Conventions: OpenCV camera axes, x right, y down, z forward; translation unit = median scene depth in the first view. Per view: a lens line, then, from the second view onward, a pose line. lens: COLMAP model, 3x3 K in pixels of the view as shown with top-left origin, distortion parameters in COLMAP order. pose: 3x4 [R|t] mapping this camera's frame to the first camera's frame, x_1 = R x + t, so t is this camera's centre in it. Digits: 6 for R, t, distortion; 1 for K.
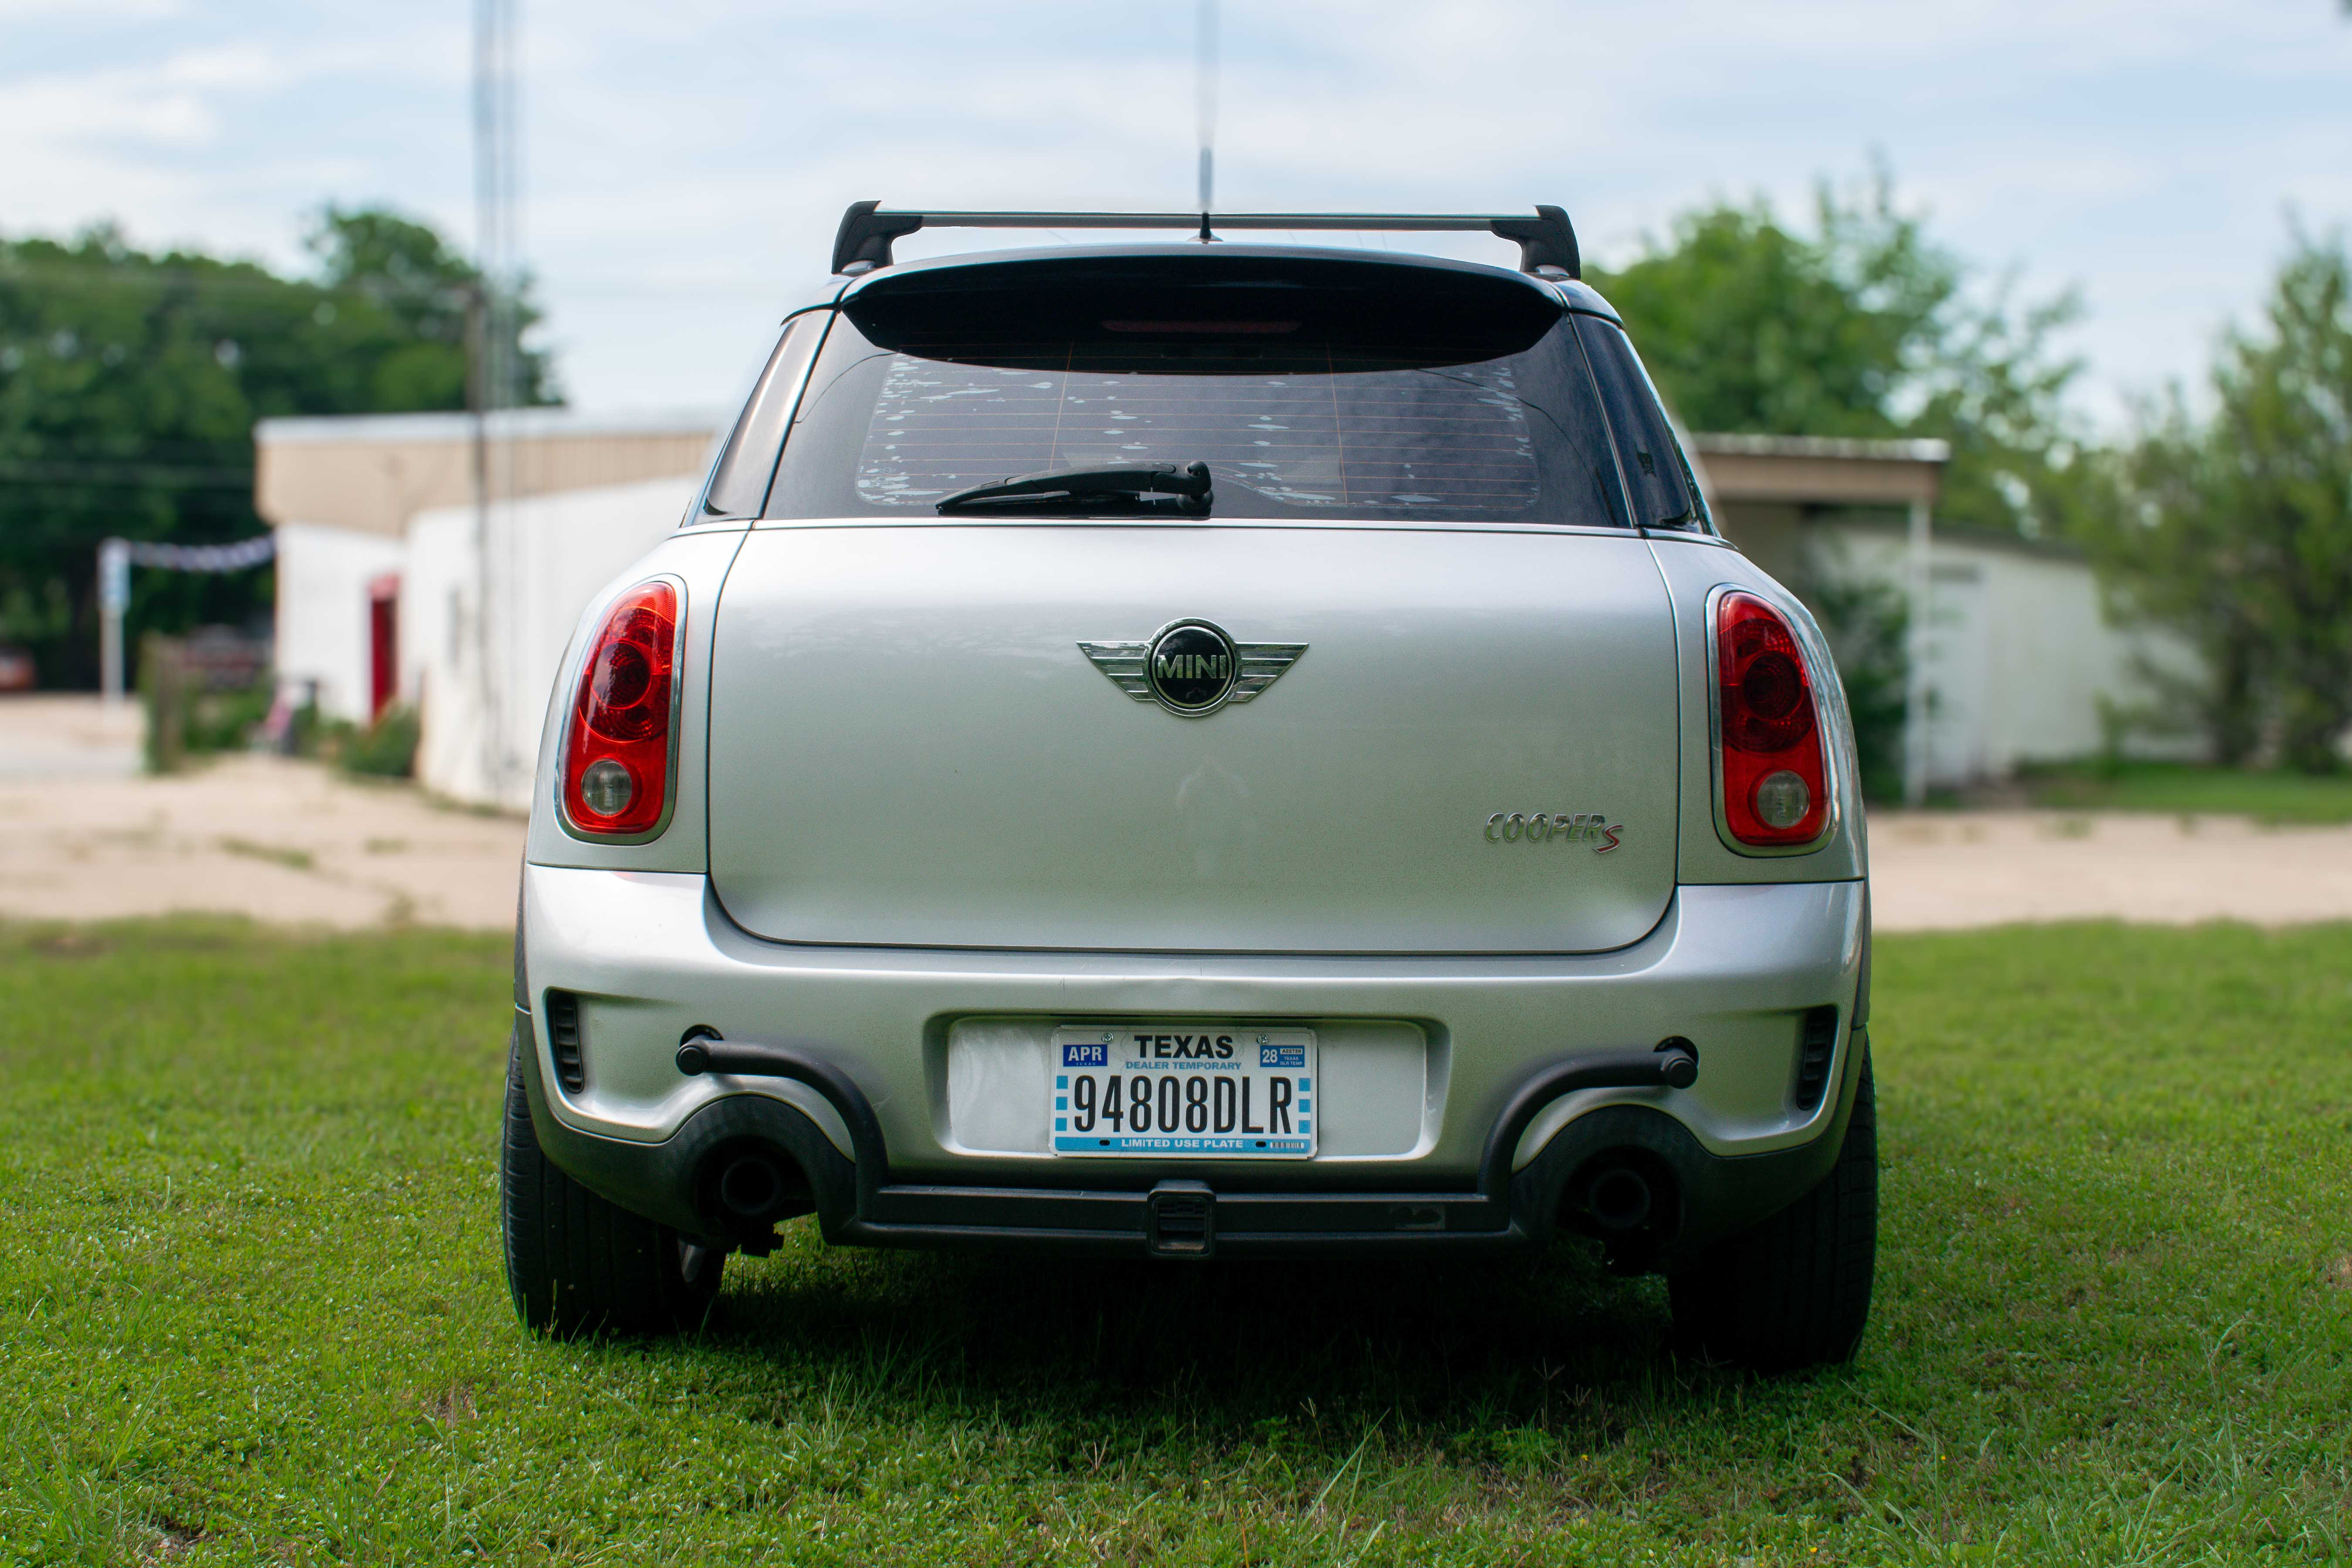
lens RADIAL K [[3103.8, 0, 1176.0], [0, 3103.8, 792.7], [0, 0, 1]] dist [-0.012264, 0.000000]
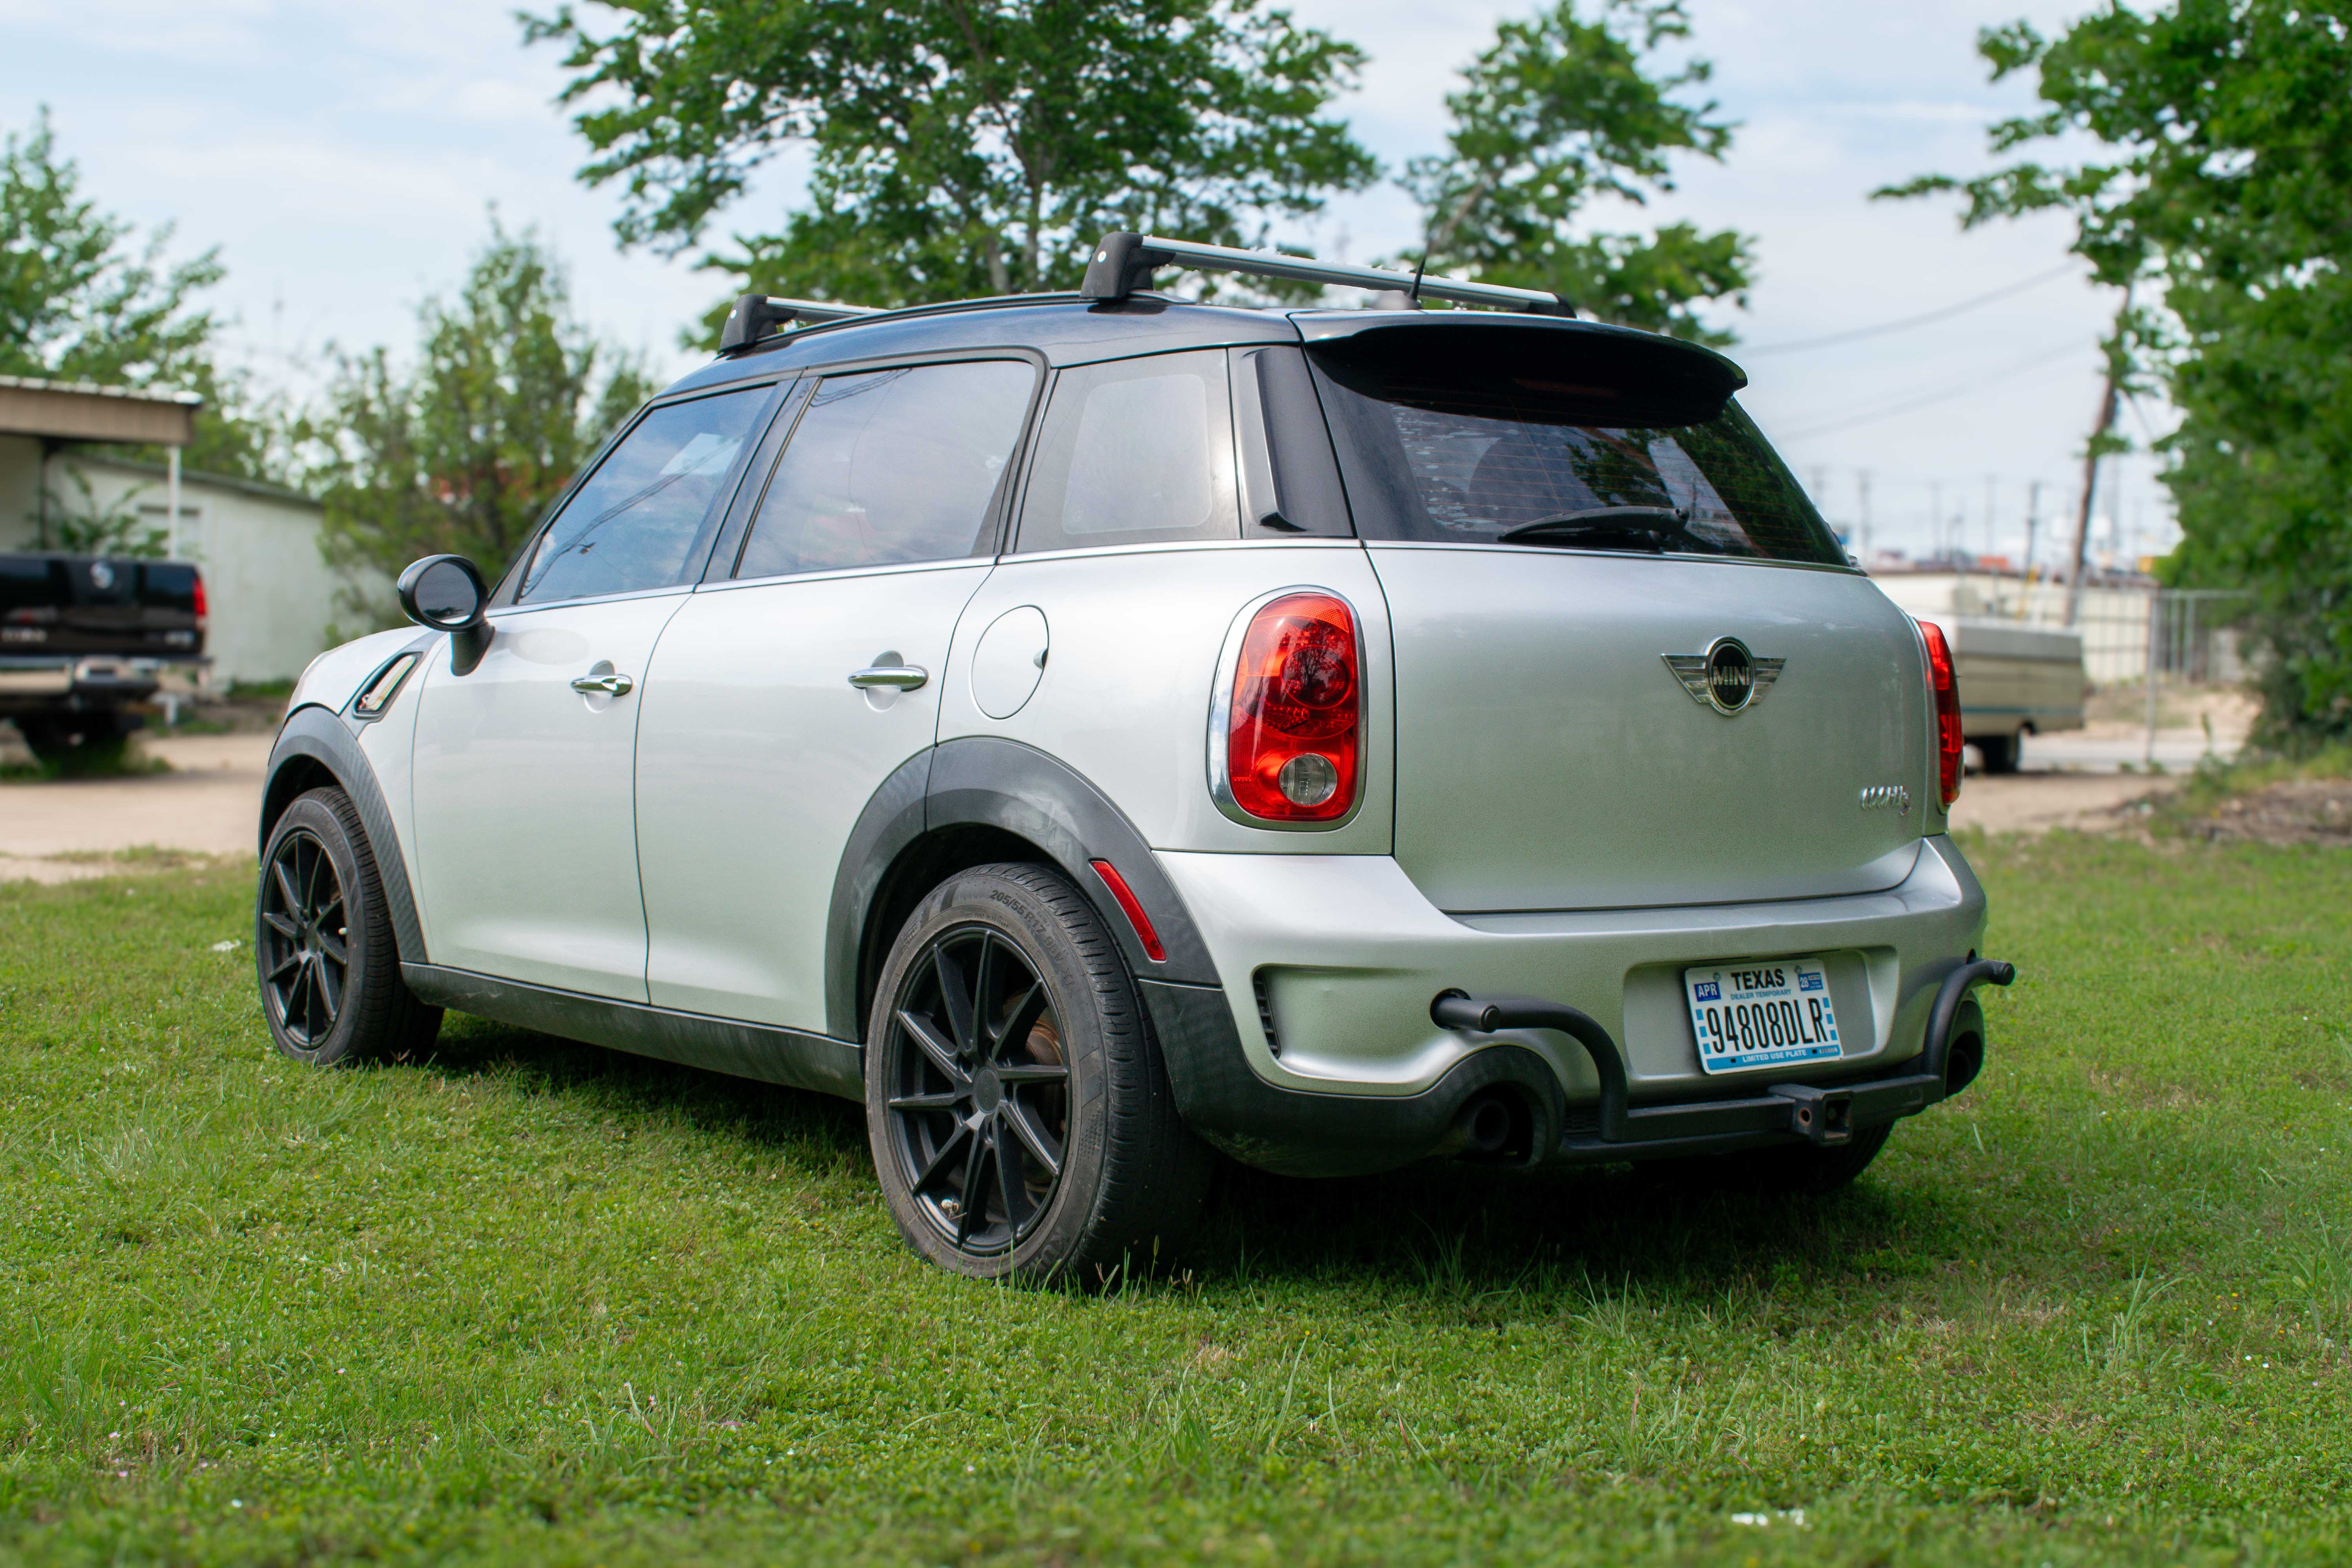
lens RADIAL K [[2745.6, 0, 1178.1], [0, 2745.6, 776.7], [0, 0, 1]] dist [-0.016406, 0.000000]
pose [[0.762917, -0.017152, 0.646269, -0.887361], [-0.000580, 0.999629, 0.027216, -0.030406], [-0.646496, -0.021138, 0.762624, 0.301336]]
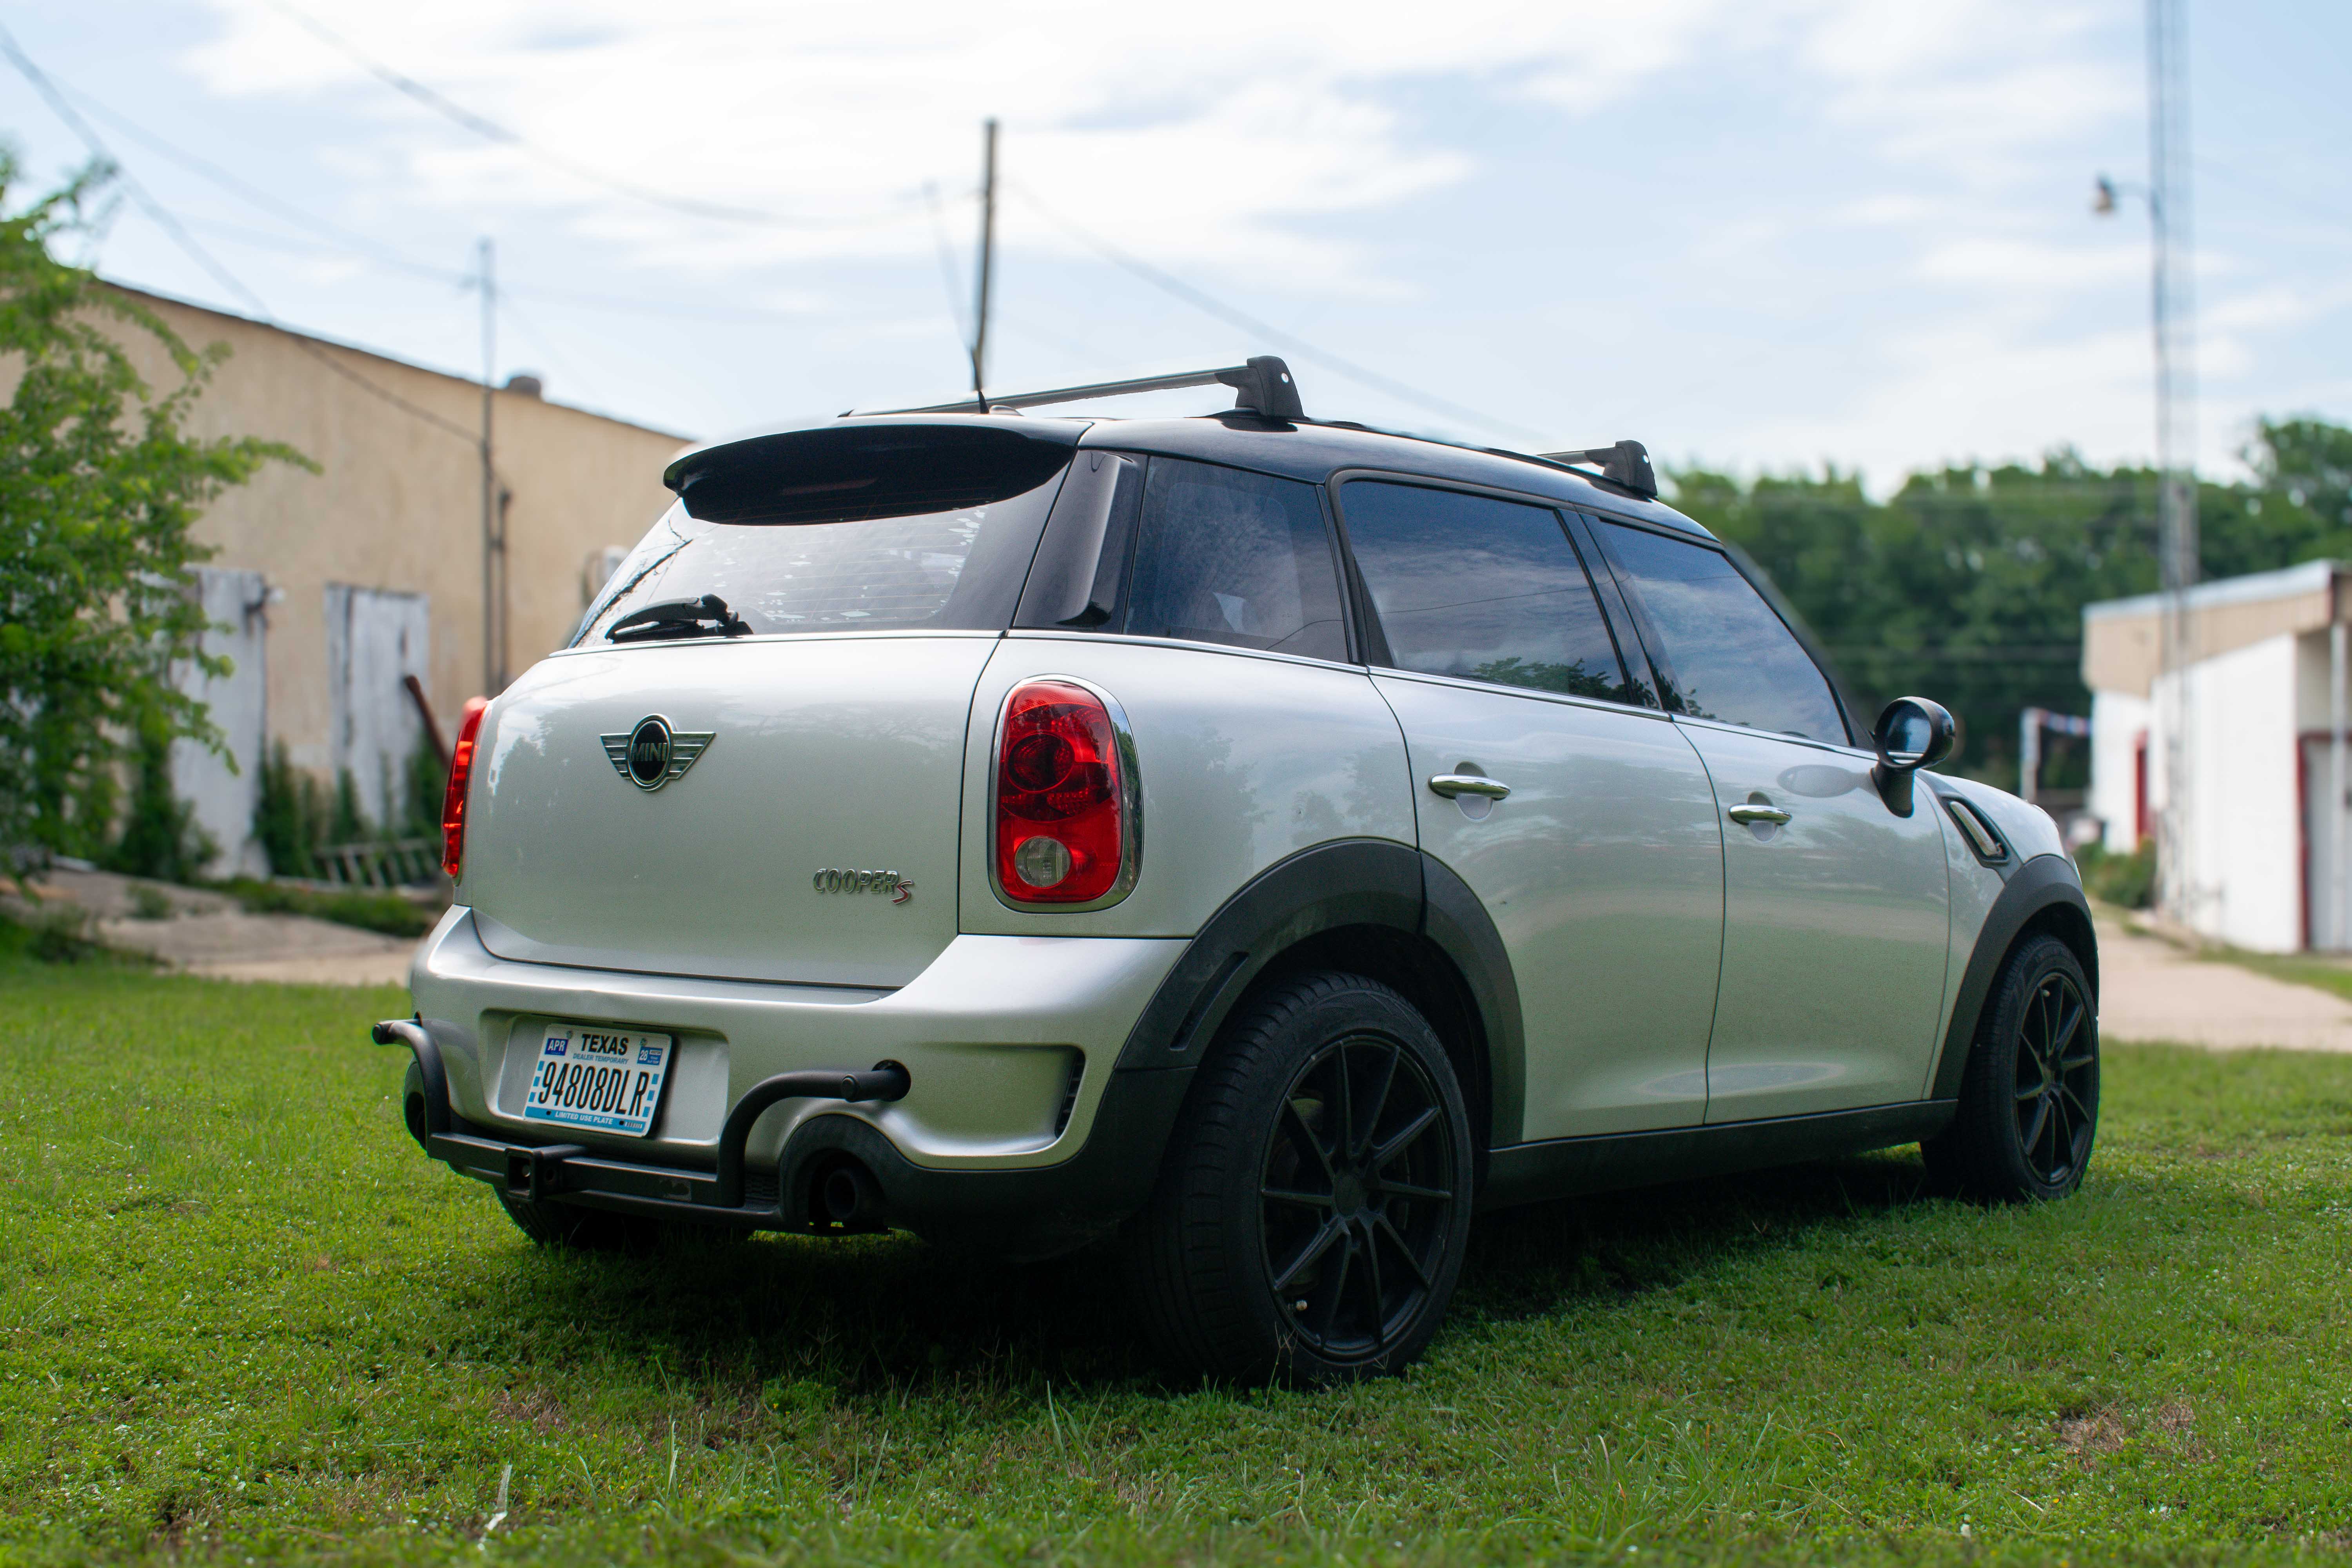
lens RADIAL K [[2561.3, 0, 1172.1], [0, 2561.3, 771.9], [0, 0, 1]] dist [-0.051812, 0.000000]
pose [[0.787426, -0.011746, -0.616297, 0.839034], [-0.022902, 0.998571, -0.048293, 0.014177], [0.615984, 0.052142, 0.786031, 0.299599]]
